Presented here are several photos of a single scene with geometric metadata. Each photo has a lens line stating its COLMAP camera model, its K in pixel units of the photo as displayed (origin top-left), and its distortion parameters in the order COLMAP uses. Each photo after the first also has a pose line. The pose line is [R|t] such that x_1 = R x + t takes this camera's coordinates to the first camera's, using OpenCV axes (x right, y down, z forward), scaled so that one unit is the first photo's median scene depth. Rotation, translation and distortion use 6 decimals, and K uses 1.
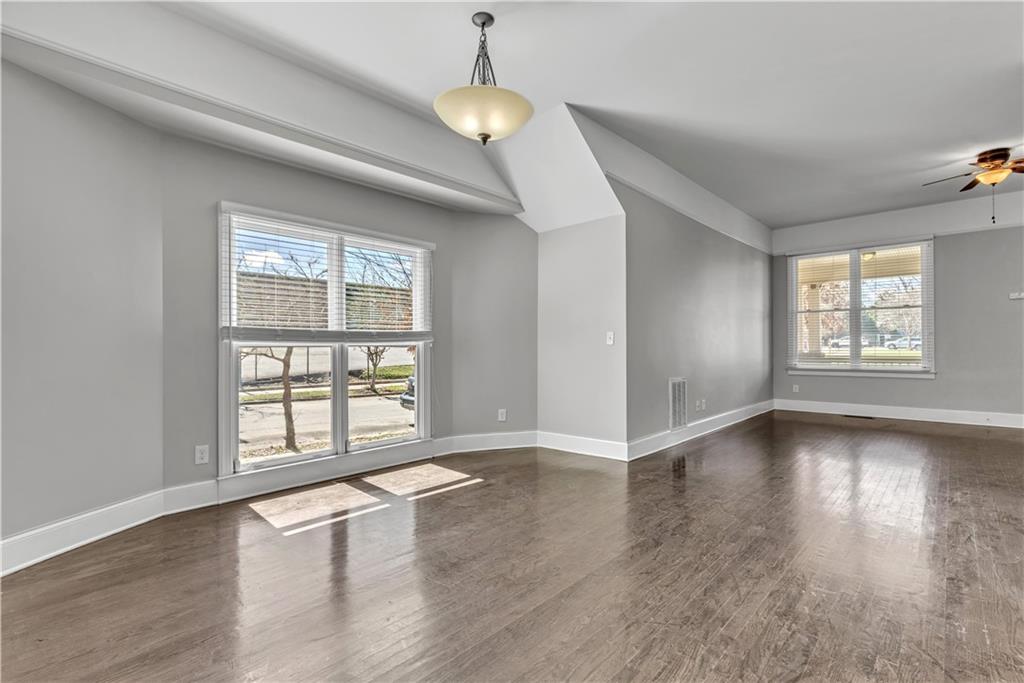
lens RADIAL K [[476.0, 0, 514.0], [0, 476.0, 348.8], [0, 0, 1]] dist [0.000074, -0.000195]
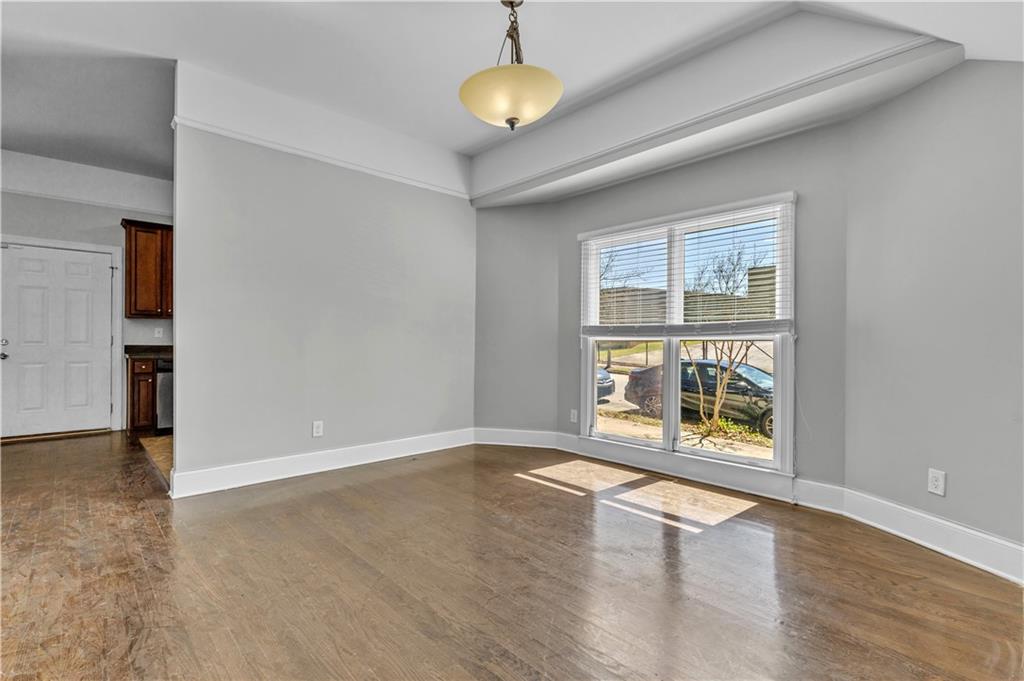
lens RADIAL K [[469.0, 0, 512.0], [0, 469.0, 340.5], [0, 0, 1]] dist [0.002804, 0.000319]
pose [[-0.069431, 0.004470, -0.997577, 0.738215], [-0.007008, 0.999963, 0.004968, -0.009059], [0.997562, 0.007336, -0.069397, 0.892122]]
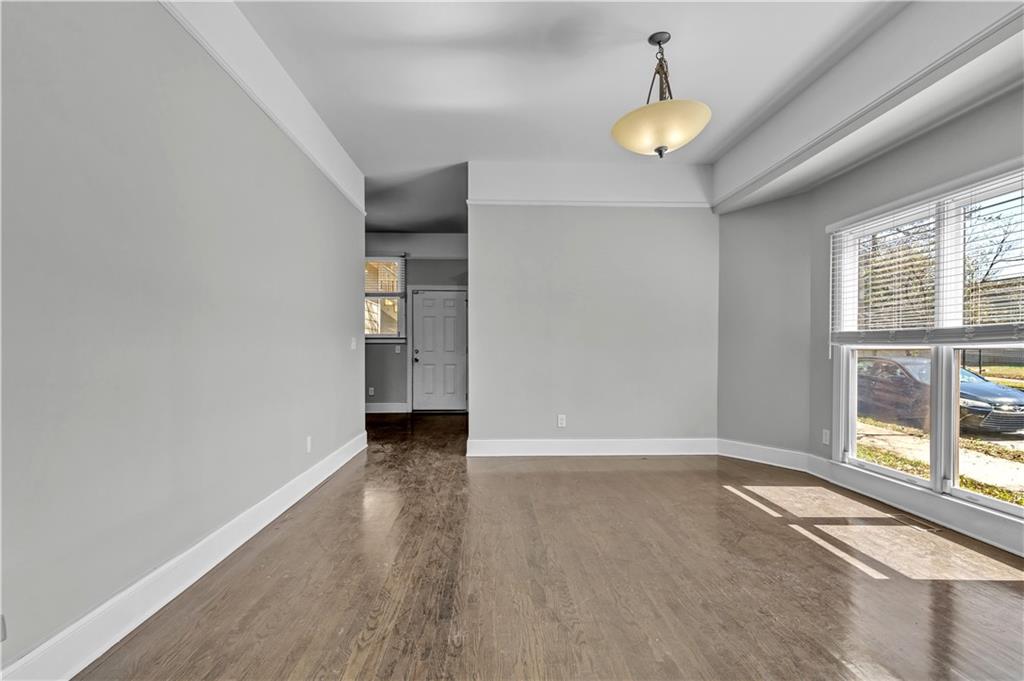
lens RADIAL K [[476.0, 0, 514.0], [0, 476.0, 347.8], [0, 0, 1]] dist [0.000074, -0.000195]
pose [[-0.698271, 0.002566, -0.715829, 0.765747], [0.000389, 0.999995, 0.003206, -0.011241], [0.715834, 0.001960, -0.698268, 1.253988]]
